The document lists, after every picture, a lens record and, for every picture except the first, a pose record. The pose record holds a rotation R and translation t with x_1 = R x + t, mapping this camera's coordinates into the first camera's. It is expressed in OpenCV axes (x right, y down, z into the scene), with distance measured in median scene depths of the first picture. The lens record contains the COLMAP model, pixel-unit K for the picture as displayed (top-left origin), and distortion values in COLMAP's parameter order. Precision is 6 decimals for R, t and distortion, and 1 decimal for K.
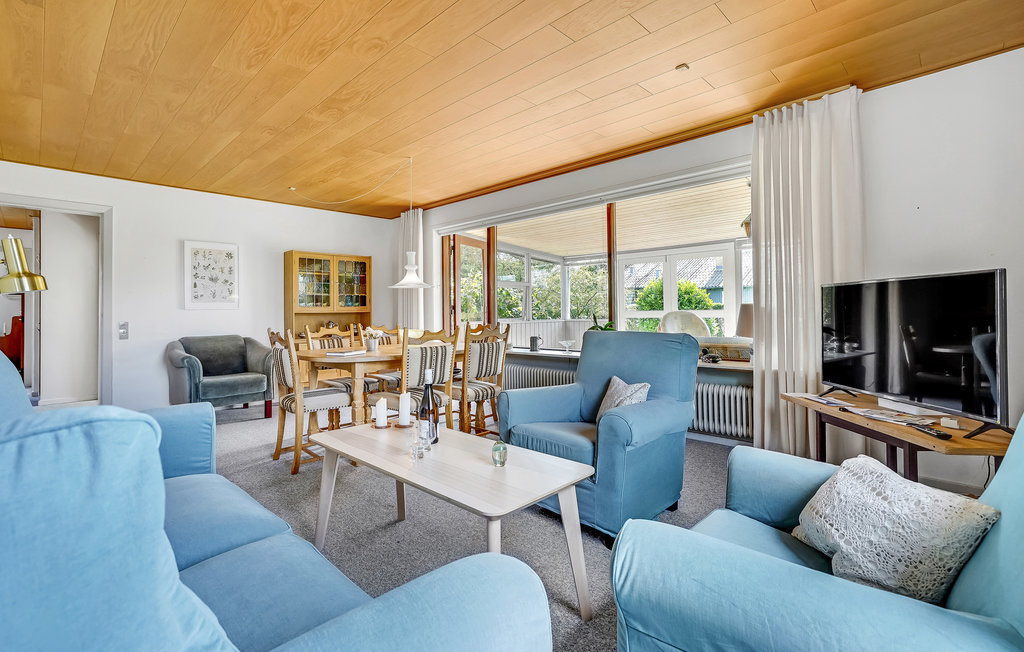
lens RADIAL K [[479.3, 0, 511.6], [0, 479.3, 321.1], [0, 0, 1]] dist [0.001547, 0.000027]
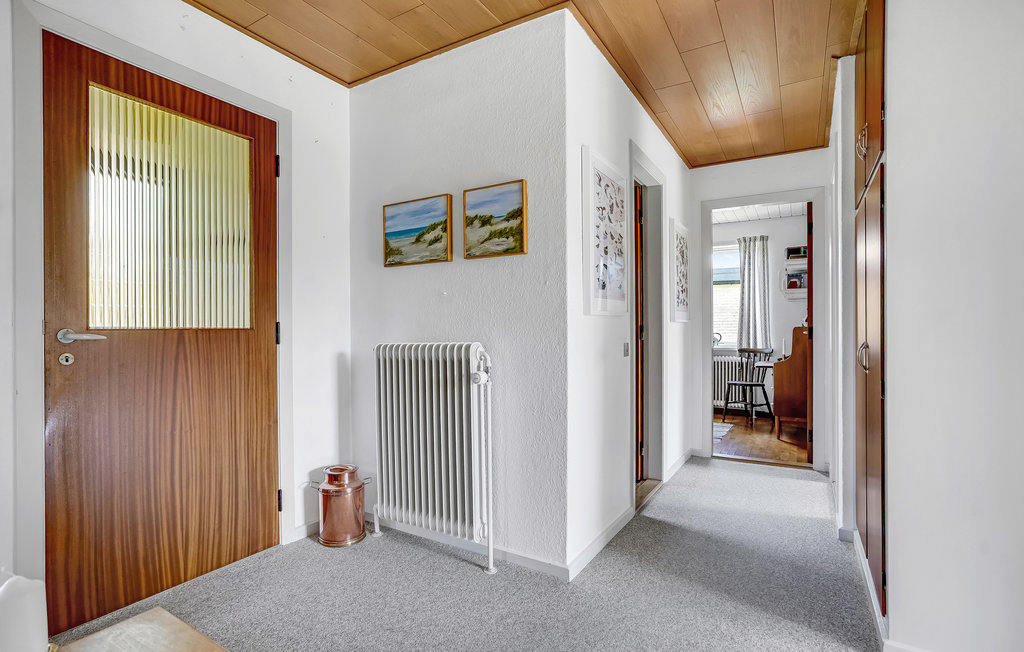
lens RADIAL K [[479.3, 0, 512.4], [0, 479.3, 327.4], [0, 0, 1]] dist [0.001547, 0.000027]
pose [[0.223248, 0.000368, -0.974762, -0.623234], [0.009364, 0.999953, 0.002522, -0.013097], [0.974717, -0.009691, 0.223234, 0.609015]]
